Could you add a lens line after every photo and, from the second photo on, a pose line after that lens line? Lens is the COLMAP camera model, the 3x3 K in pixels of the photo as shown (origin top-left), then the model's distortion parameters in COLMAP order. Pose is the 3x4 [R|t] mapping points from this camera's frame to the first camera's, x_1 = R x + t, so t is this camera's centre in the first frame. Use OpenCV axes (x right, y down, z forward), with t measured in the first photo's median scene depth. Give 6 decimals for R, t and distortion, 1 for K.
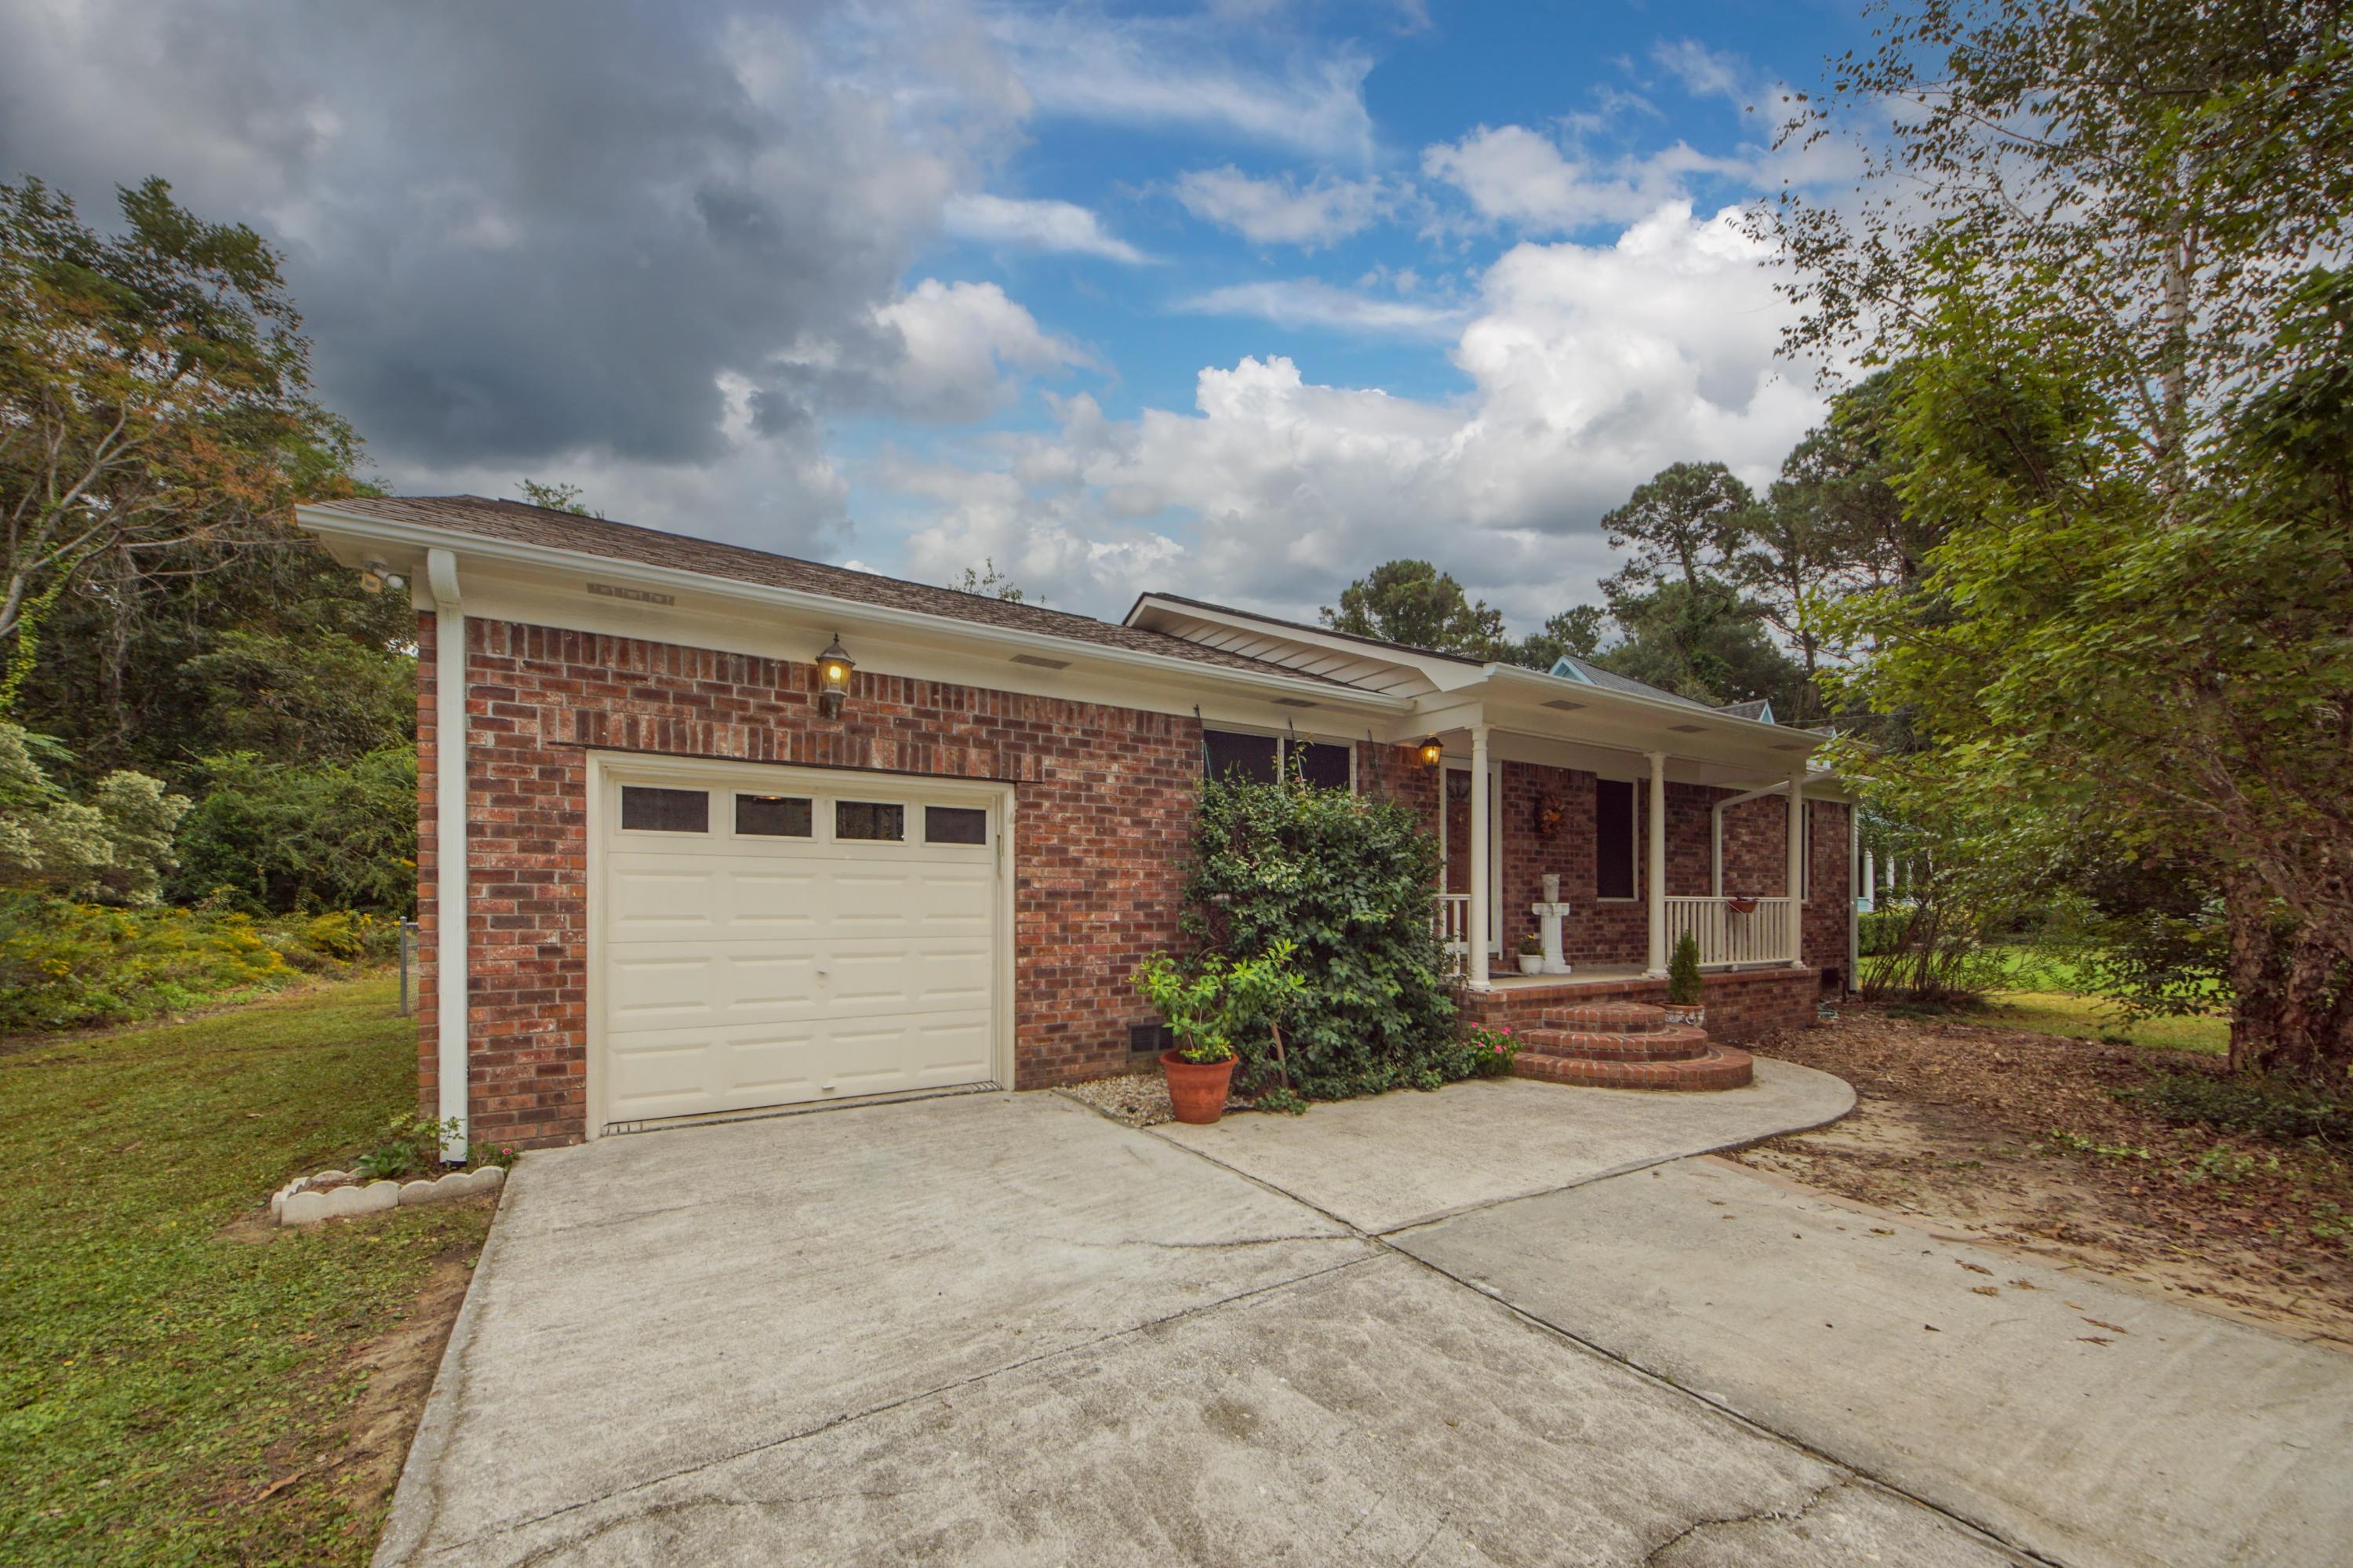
lens RADIAL K [[1322.8, 0, 1239.7], [0, 1322.8, 850.9], [0, 0, 1]] dist [-0.000849, -0.002792]
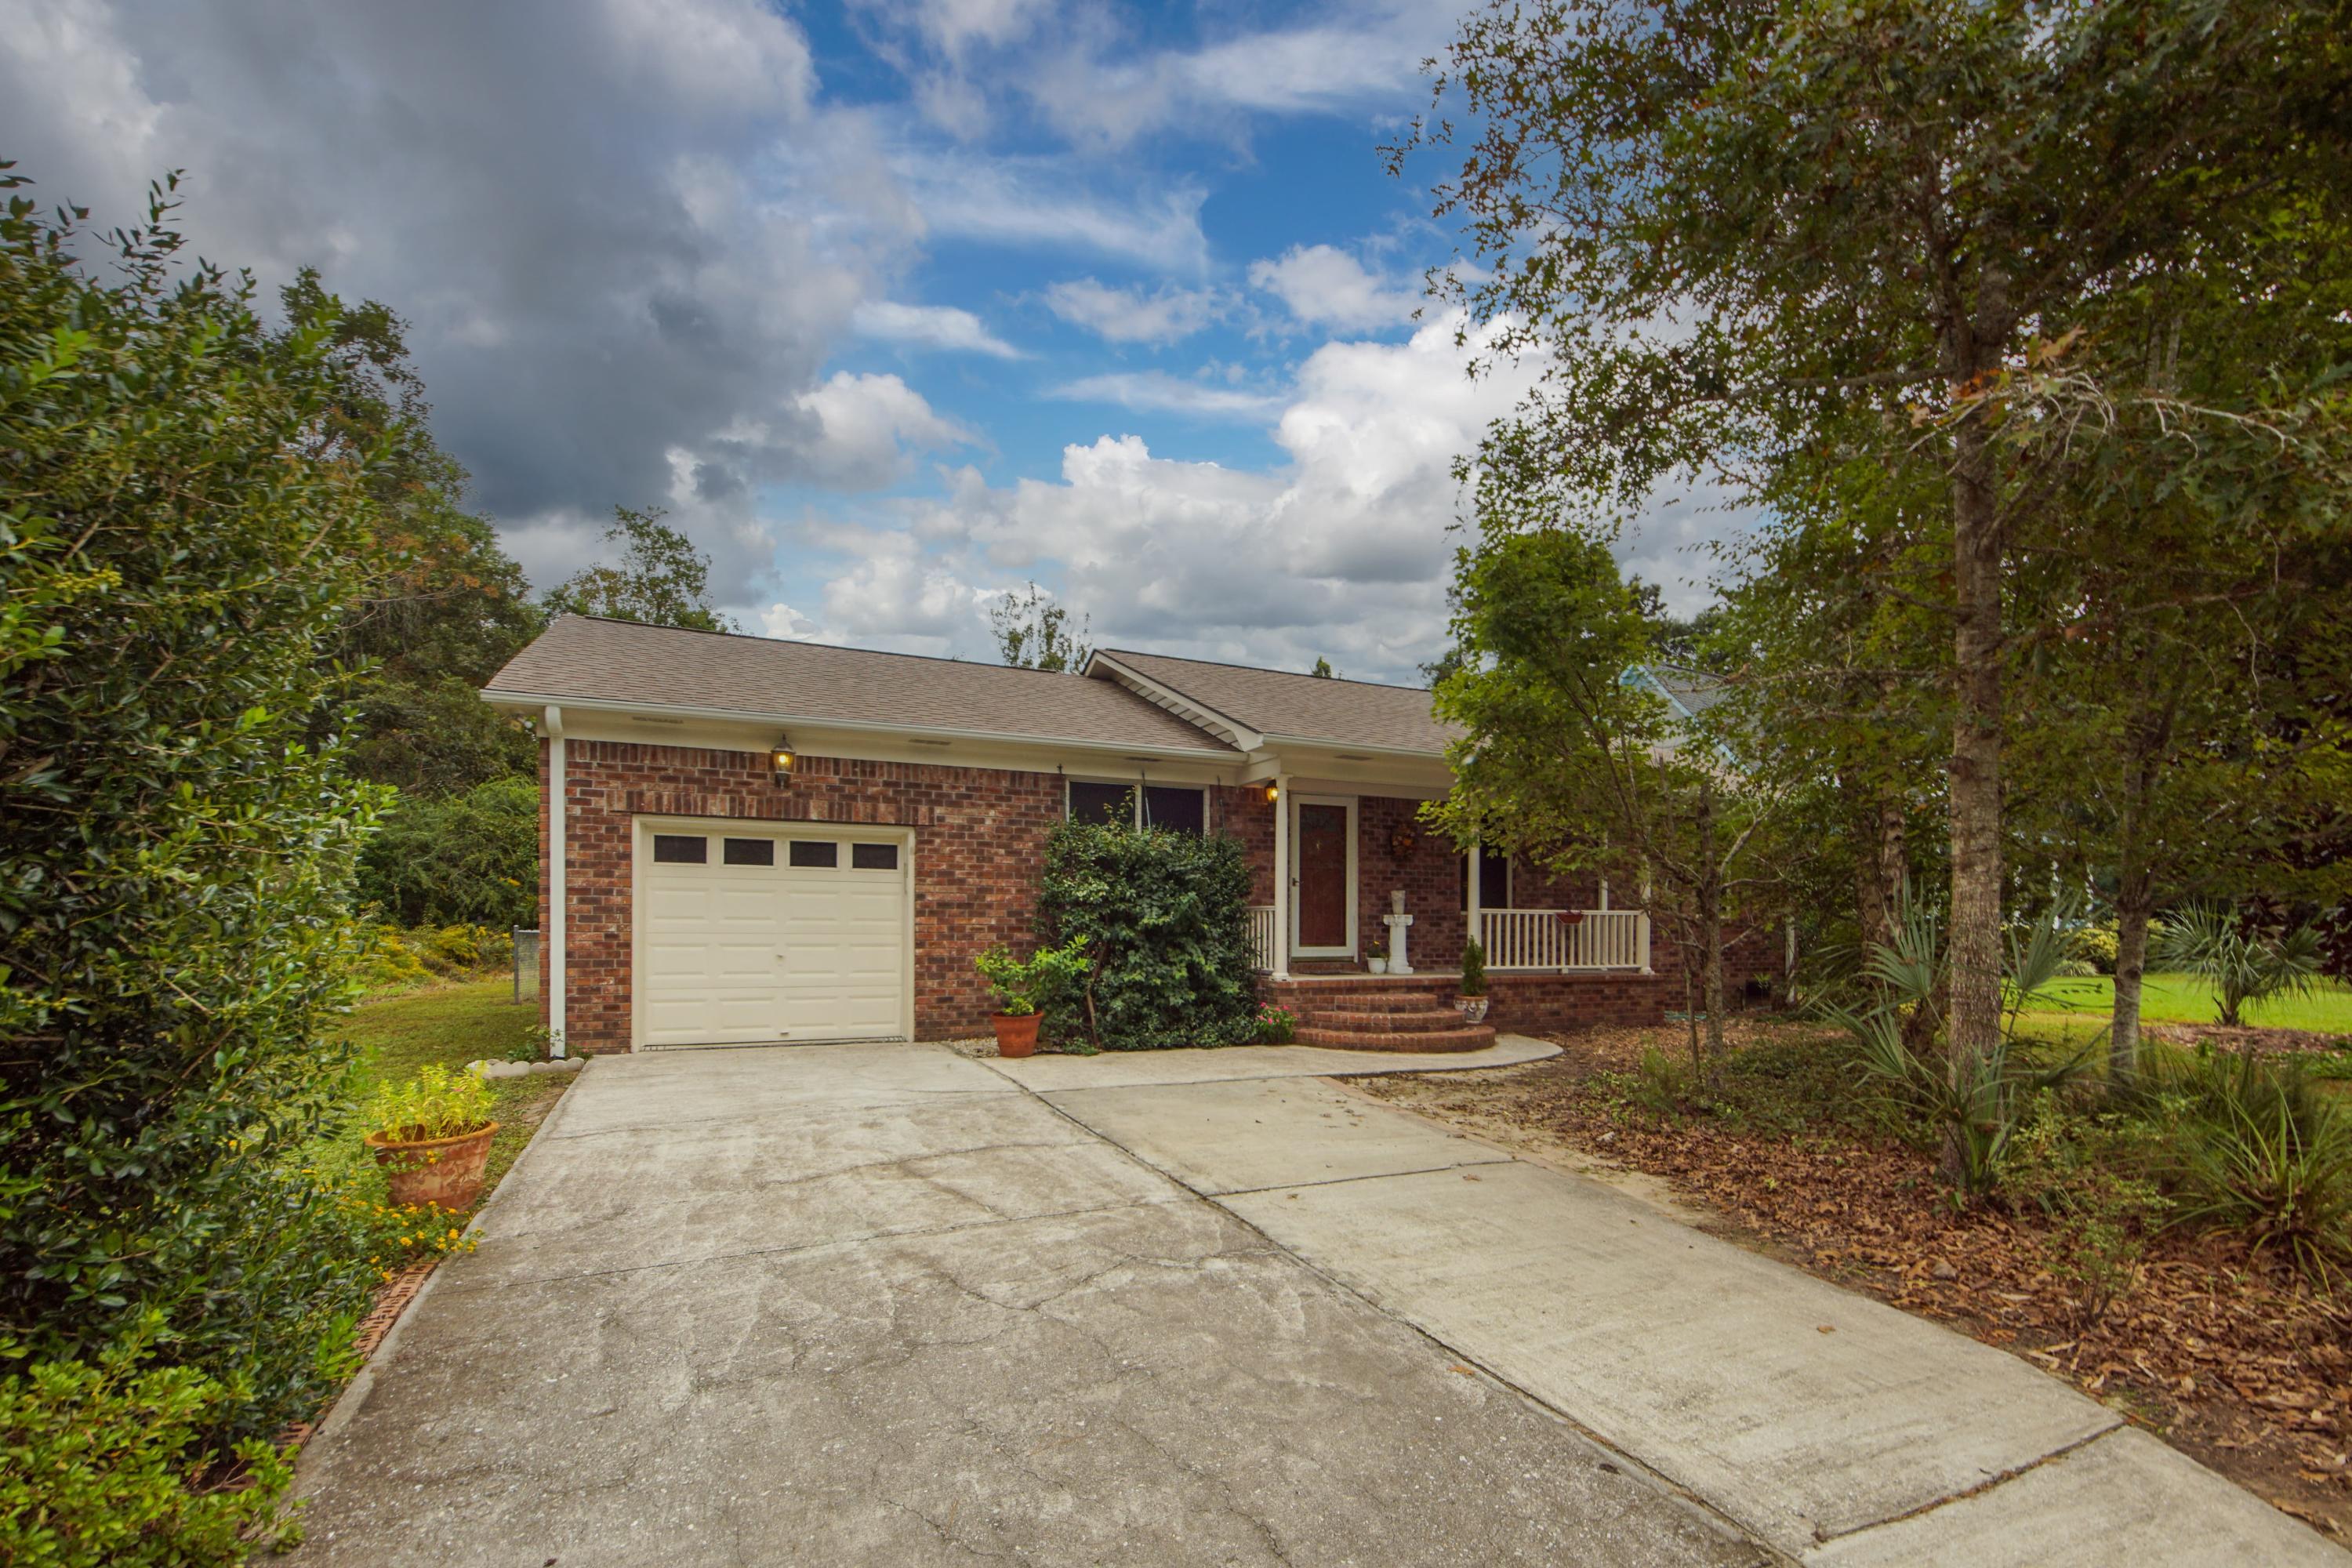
lens RADIAL K [[1858.2, 0, 1181.5], [0, 1858.2, 816.5], [0, 0, 1]] dist [-0.004216, -0.000313]
pose [[0.979314, -0.008989, -0.202149, 0.426066], [0.004104, 0.999690, -0.024573, -0.009546], [0.202307, 0.023235, 0.979046, -0.745315]]
